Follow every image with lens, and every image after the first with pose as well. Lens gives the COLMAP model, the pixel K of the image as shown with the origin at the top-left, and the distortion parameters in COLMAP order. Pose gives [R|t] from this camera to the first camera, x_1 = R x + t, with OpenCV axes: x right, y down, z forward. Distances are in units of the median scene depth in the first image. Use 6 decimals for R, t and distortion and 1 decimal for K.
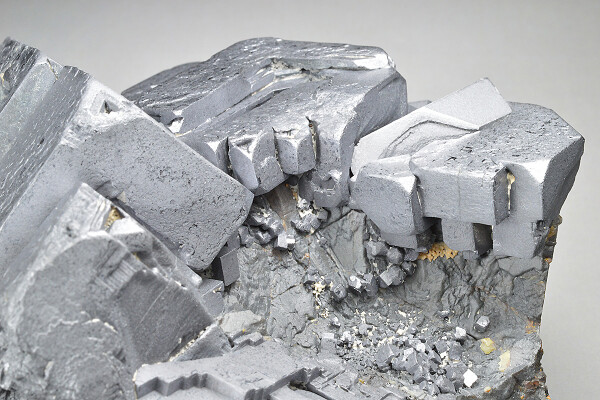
lens RADIAL K [[1713.6, 0, 299.7], [0, 1713.6, 201.0], [0, 0, 1]] dist [-0.074520, 0.000000]
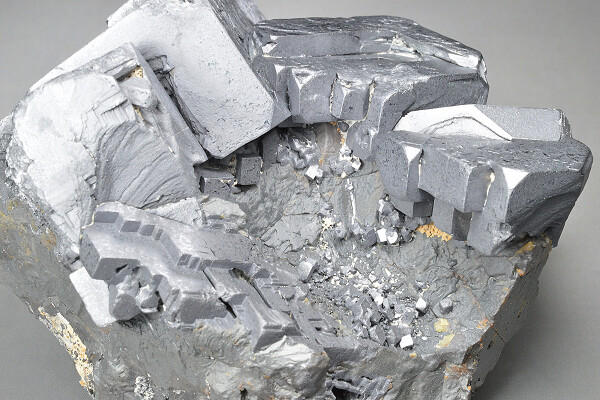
lens RADIAL K [[1713.6, 0, 300.5], [0, 1713.6, 199.2], [0, 0, 1]] dist [-0.074520, 0.000000]
pose [[0.880503, 0.348341, -0.321516, 0.351213], [-0.365026, 0.930954, 0.008967, 0.032579], [0.302440, 0.109466, 0.946862, -0.071804]]
